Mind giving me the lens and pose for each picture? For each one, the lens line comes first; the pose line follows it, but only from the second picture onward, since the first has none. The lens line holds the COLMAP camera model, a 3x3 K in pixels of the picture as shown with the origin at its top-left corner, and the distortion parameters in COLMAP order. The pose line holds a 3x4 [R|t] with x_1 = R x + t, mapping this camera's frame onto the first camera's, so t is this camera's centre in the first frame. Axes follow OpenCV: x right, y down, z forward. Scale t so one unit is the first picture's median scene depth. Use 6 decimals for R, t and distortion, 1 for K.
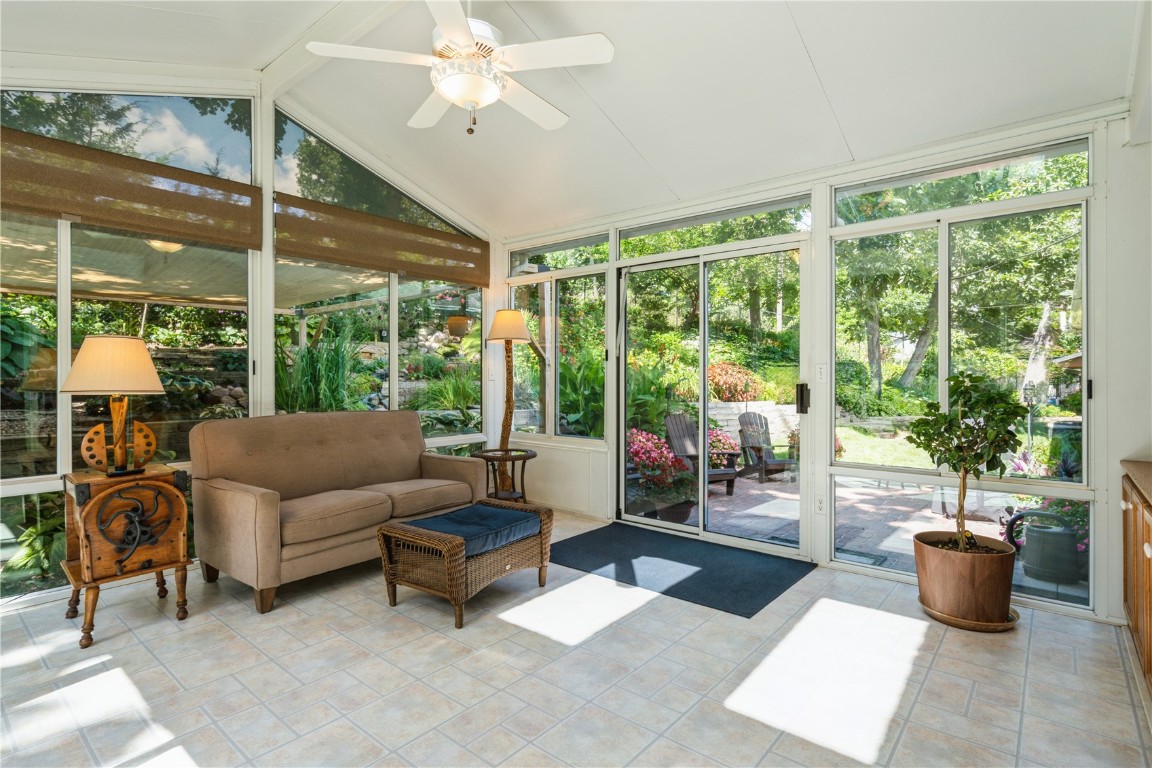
lens RADIAL K [[575.4, 0, 576.0], [0, 575.4, 384.0], [0, 0, 1]] dist [0.004093, 0.000411]
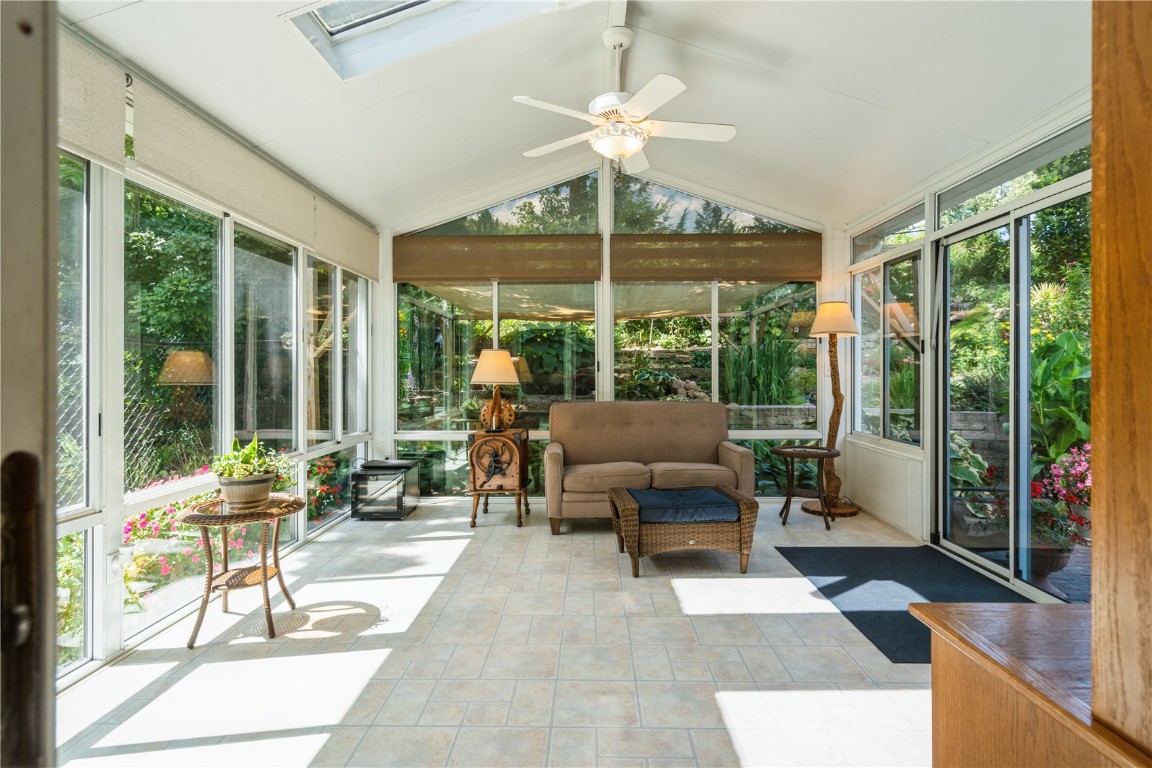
lens RADIAL K [[591.5, 0, 576.0], [0, 591.5, 384.0], [0, 0, 1]] dist [-0.003030, -0.000283]
pose [[0.627879, 0.013323, -0.778197, 0.566239], [-0.006419, 0.999908, 0.011941, -0.003470], [0.778284, -0.002502, 0.627907, 0.086433]]
